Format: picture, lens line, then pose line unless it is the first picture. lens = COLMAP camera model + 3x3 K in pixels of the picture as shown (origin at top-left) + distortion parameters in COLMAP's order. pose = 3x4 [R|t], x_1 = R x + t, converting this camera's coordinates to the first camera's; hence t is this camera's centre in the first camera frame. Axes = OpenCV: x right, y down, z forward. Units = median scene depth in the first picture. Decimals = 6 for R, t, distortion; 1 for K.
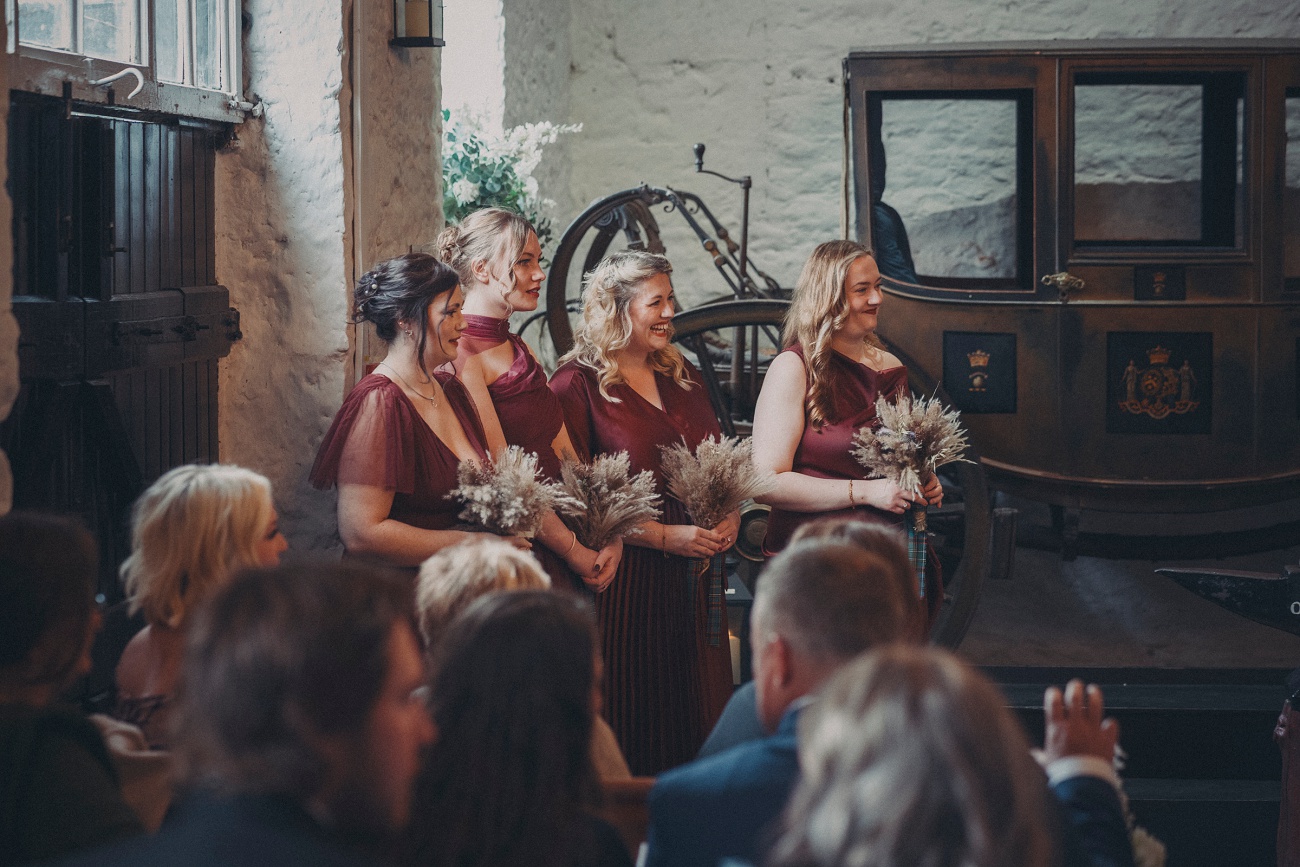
lens RADIAL K [[3017.1, 0, 668.9], [0, 3017.1, 363.2], [0, 0, 1]] dist [0.074411, 0.180652]
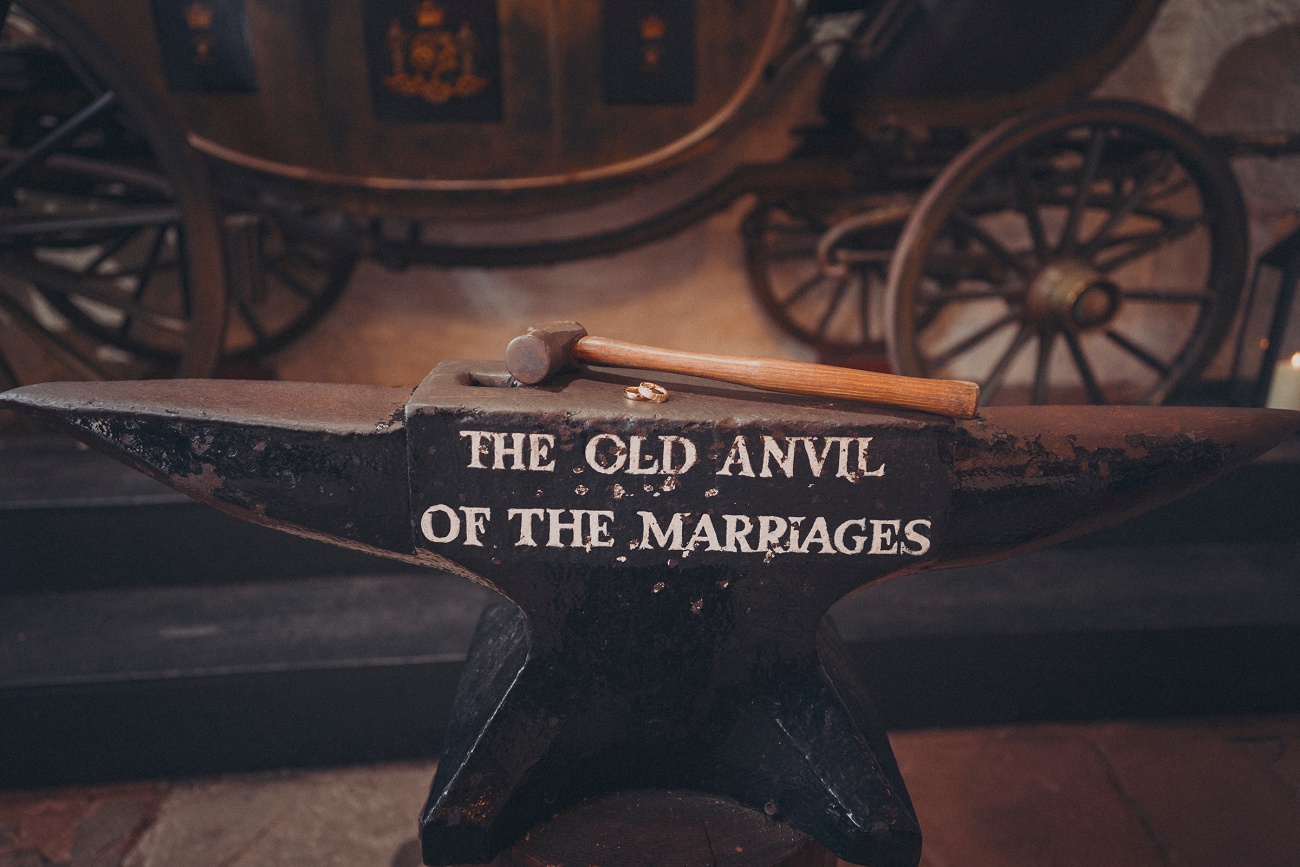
lens RADIAL K [[915.6, 0, 649.6], [0, 915.6, 406.4], [0, 0, 1]] dist [-0.004594, 0.000020]
pose [[0.983417, -0.047039, 0.175153, 0.144328], [0.002943, 0.969790, 0.243924, 0.032169], [-0.181335, -0.239364, 0.953846, 0.620171]]
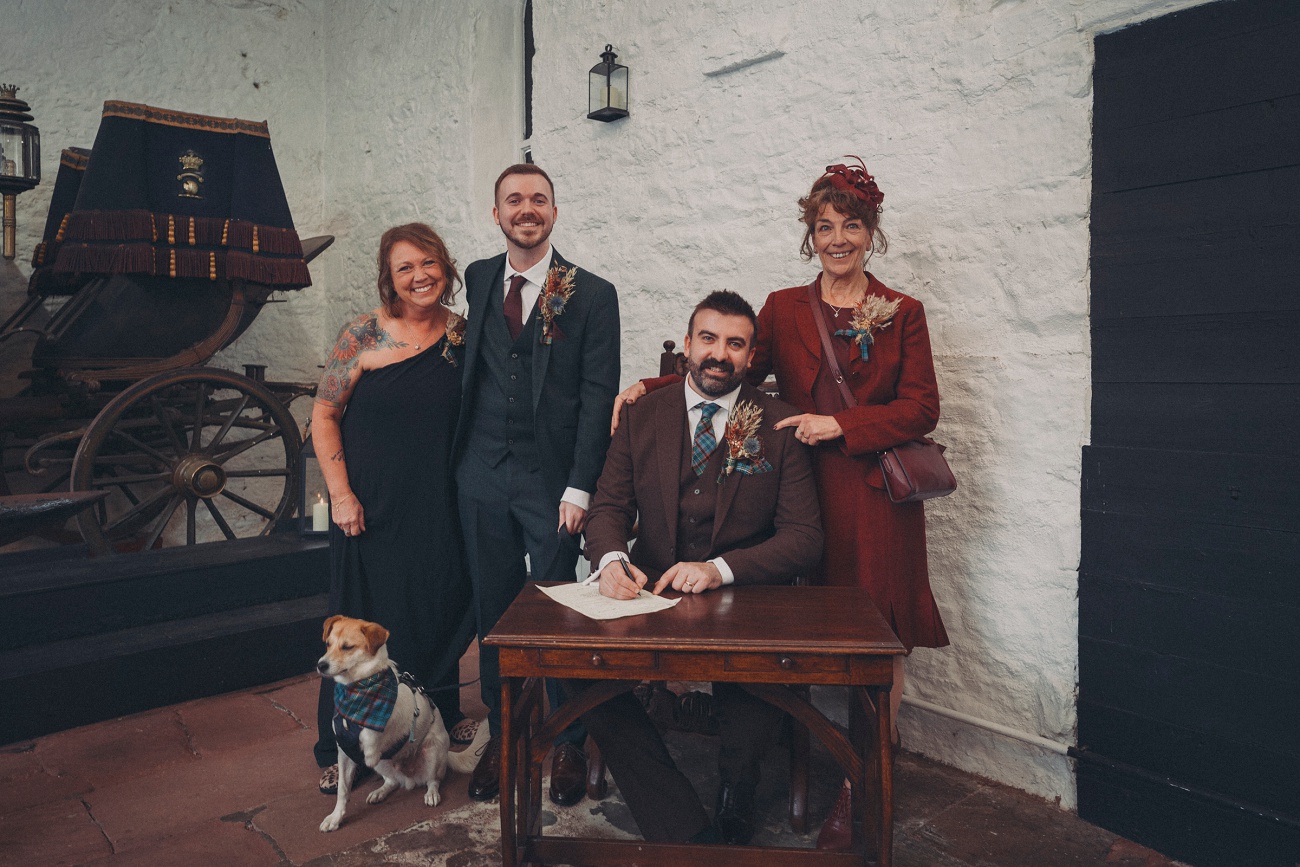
lens RADIAL K [[915.0, 0, 630.9], [0, 915.0, 365.8], [0, 0, 1]] dist [0.022260, -0.000414]
pose [[0.668251, 0.002137, 0.743933, 0.122315], [0.019495, 0.999602, -0.020384, 0.026315], [-0.743680, 0.028124, 0.667944, 0.432300]]
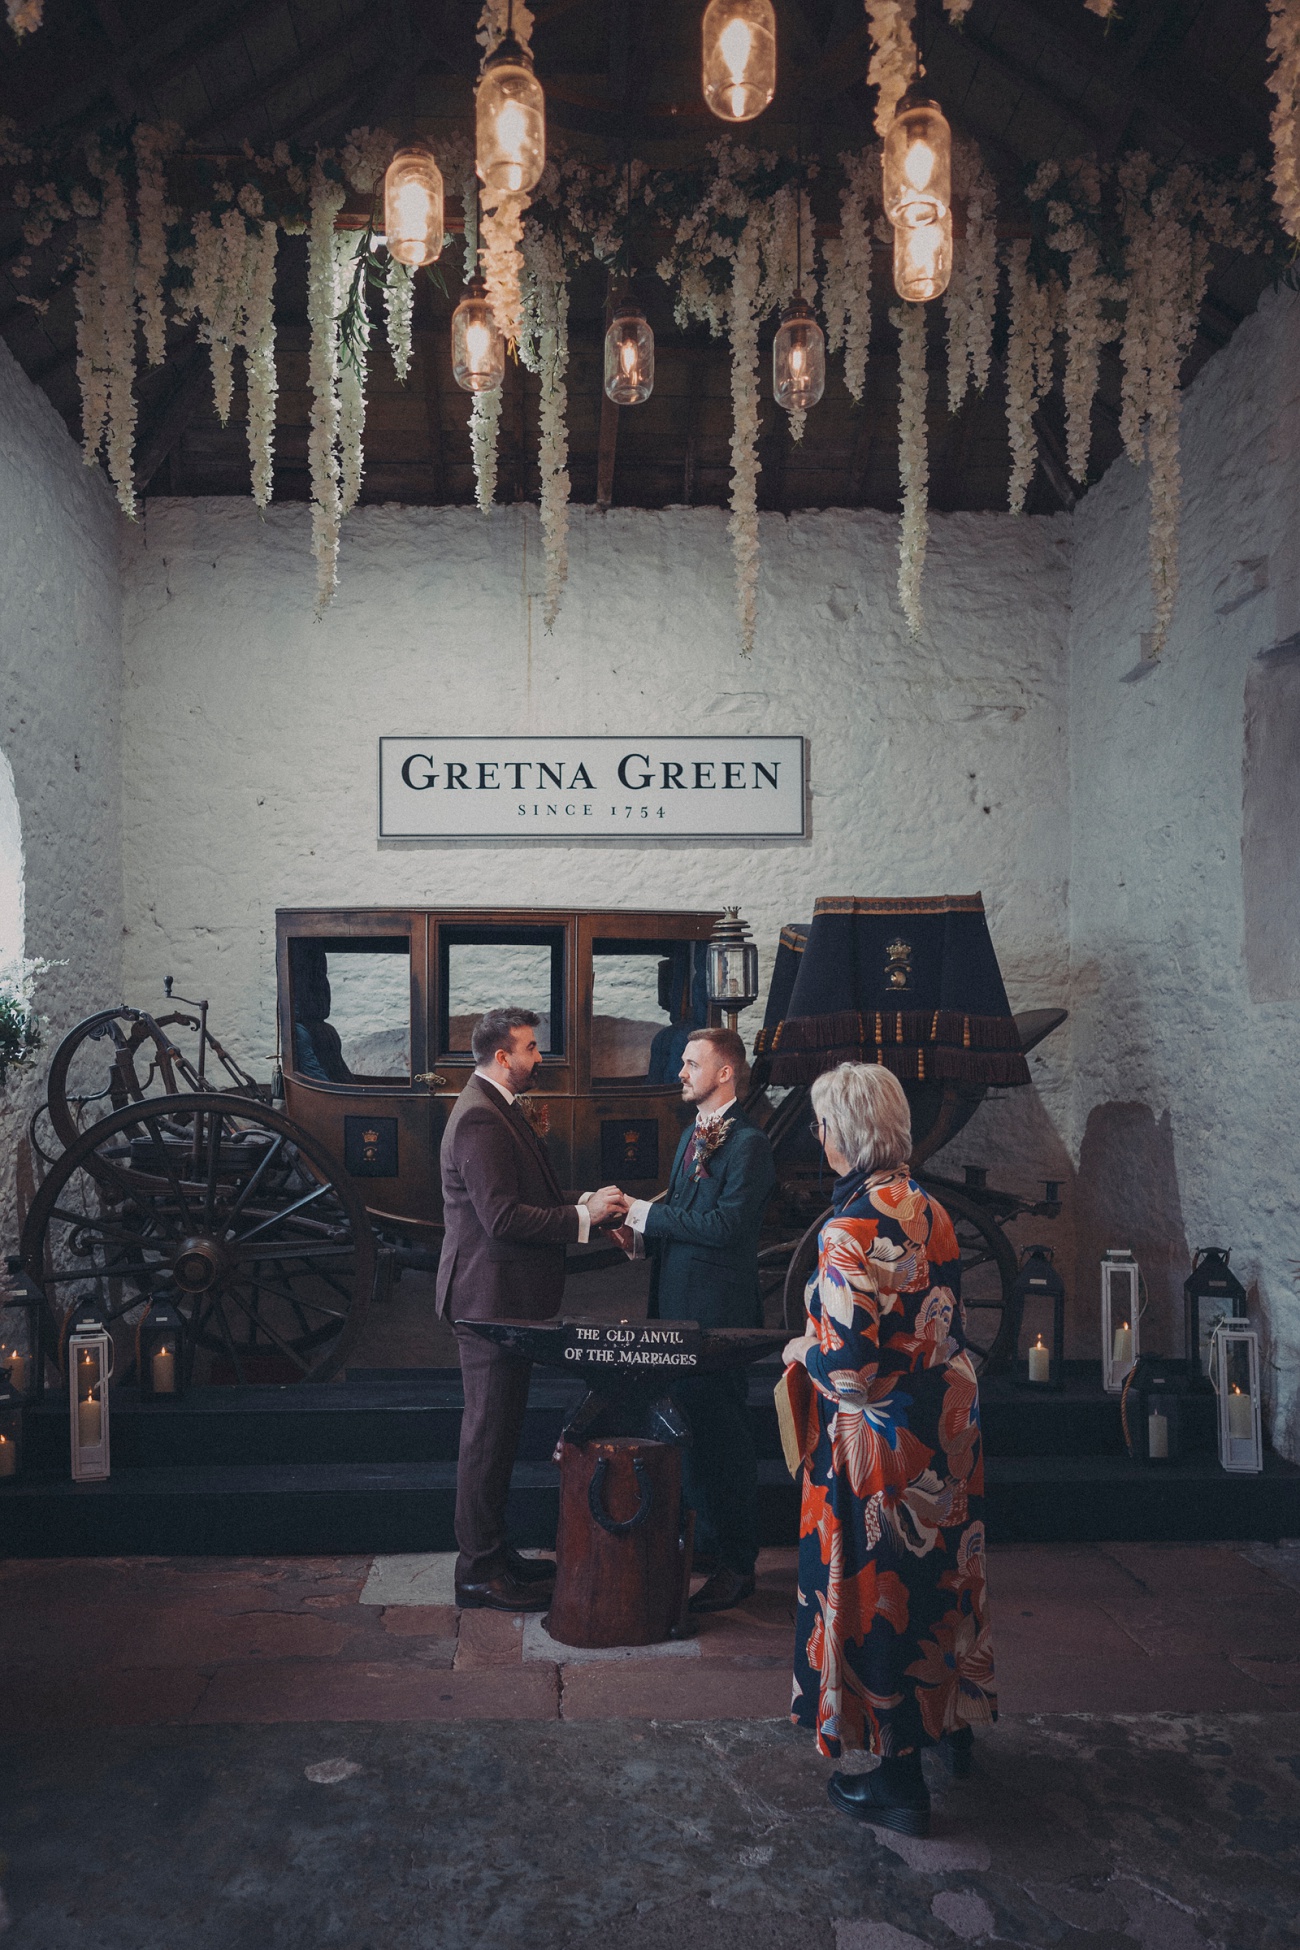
lens RADIAL K [[1463.5, 0, 553.8], [0, 1463.5, 1066.0], [0, 0, 1]] dist [-0.001876, -0.000268]
pose [[0.992703, 0.004171, 0.120511, 0.089243], [0.000352, 0.999297, -0.037491, -0.007104], [-0.120582, 0.037260, 0.992004, 0.289913]]
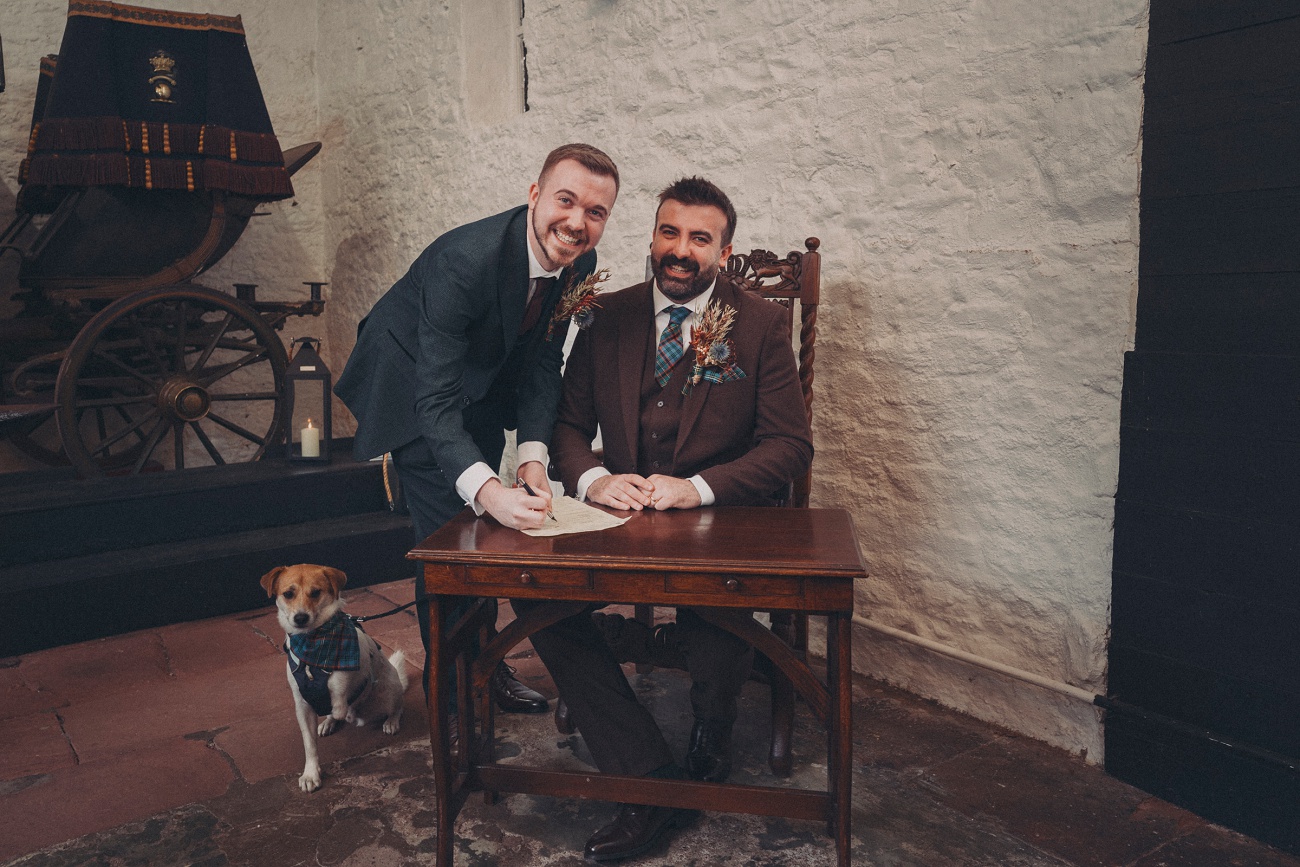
lens RADIAL K [[1007.6, 0, 574.5], [0, 1007.6, 376.3], [0, 0, 1]] dist [0.025153, 0.004157]
pose [[0.749807, -0.060791, 0.658858, 0.138875], [0.029196, 0.997840, 0.058842, 0.032781], [-0.661012, -0.024884, 0.749963, 0.418584]]
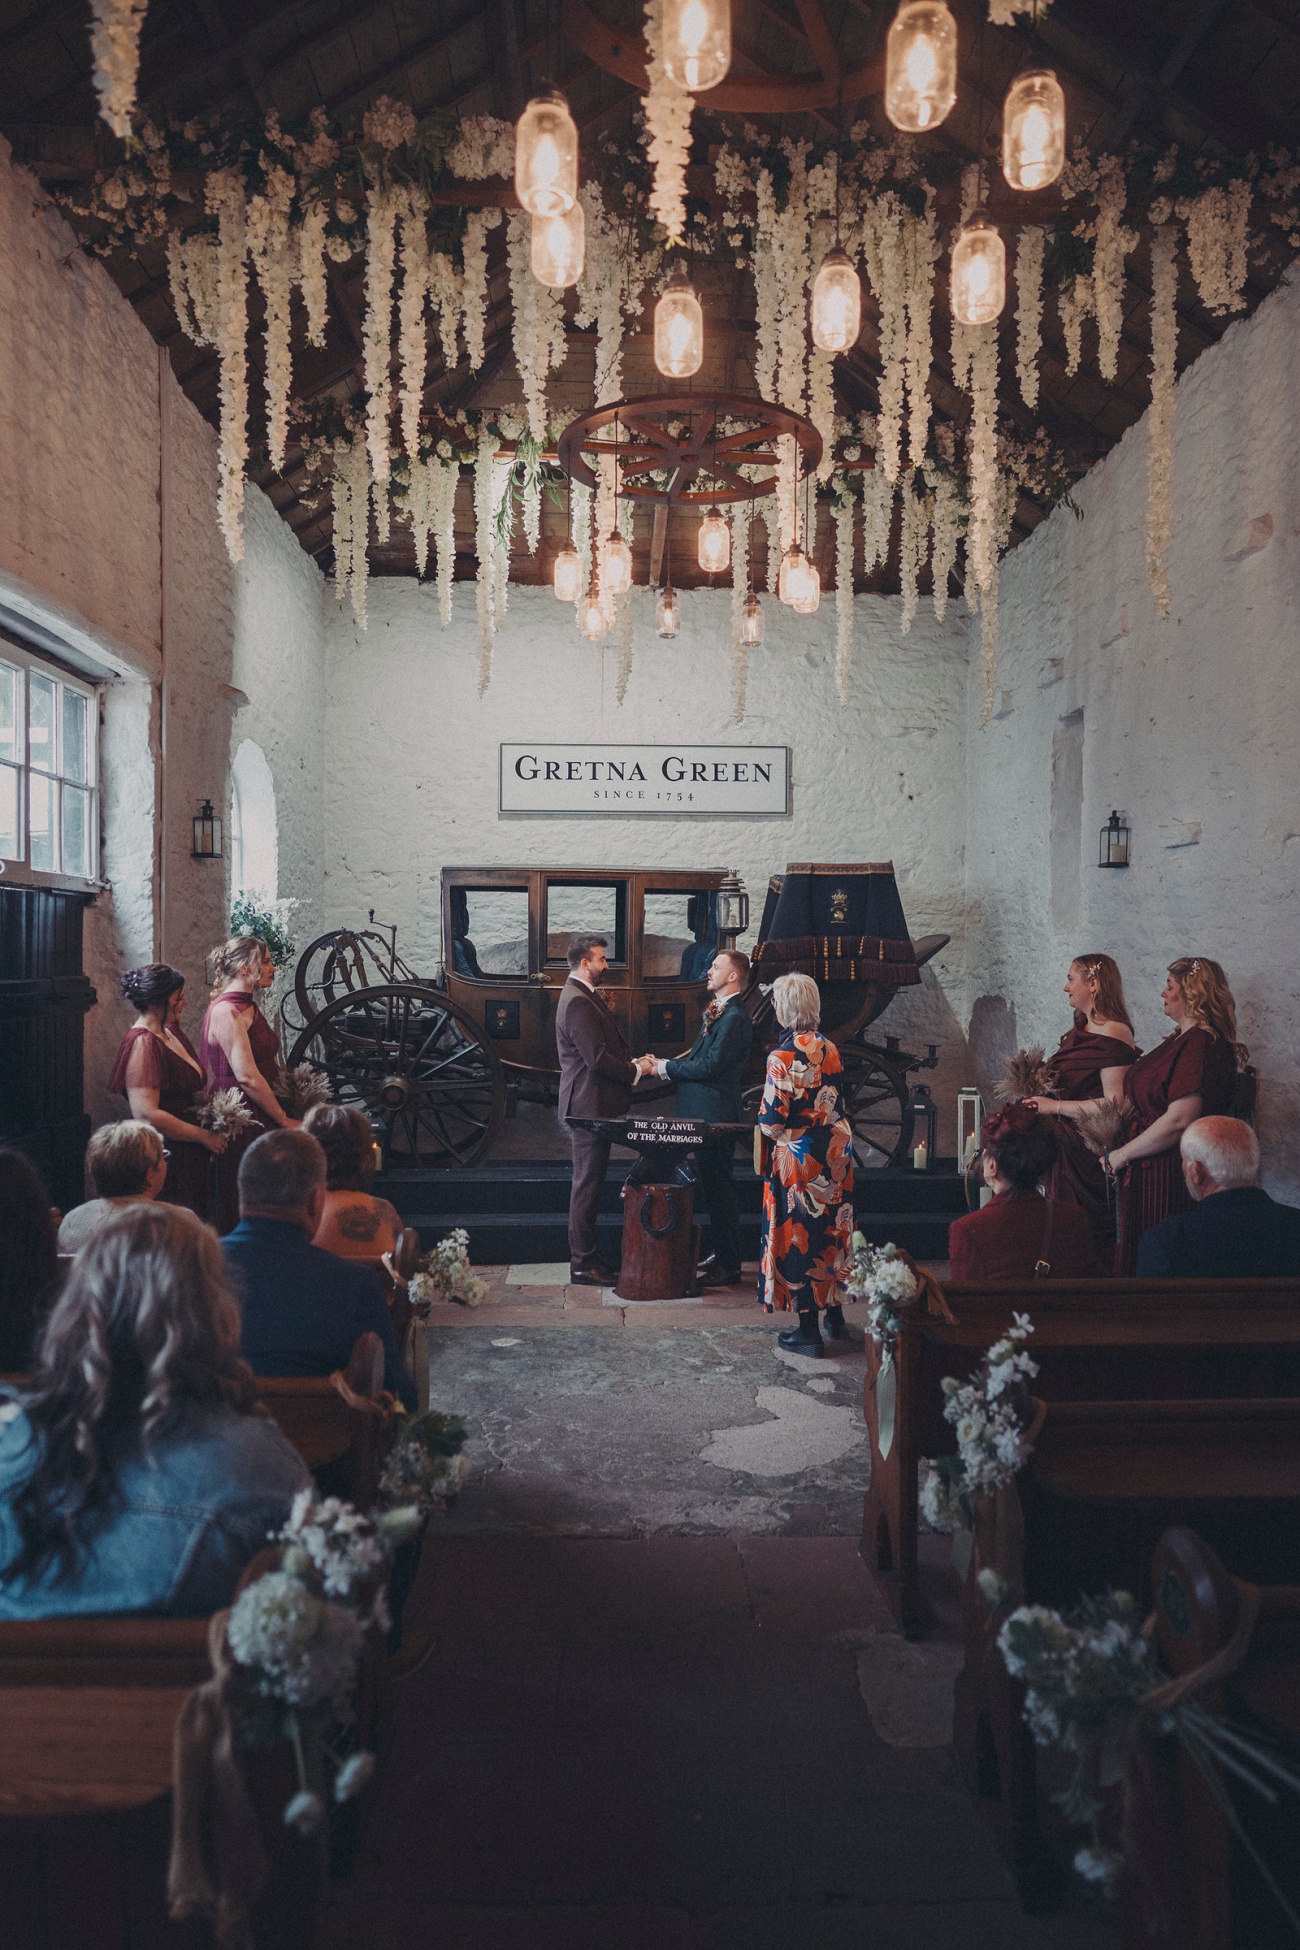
lens RADIAL K [[1272.1, 0, 624.3], [0, 1272.1, 992.5], [0, 0, 1]] dist [0.009682, 0.003043]
pose [[0.990768, 0.009392, 0.135239, 0.056760], [-0.007680, 0.999884, -0.013178, -0.004167], [-0.135348, 0.012018, 0.990725, 0.088650]]
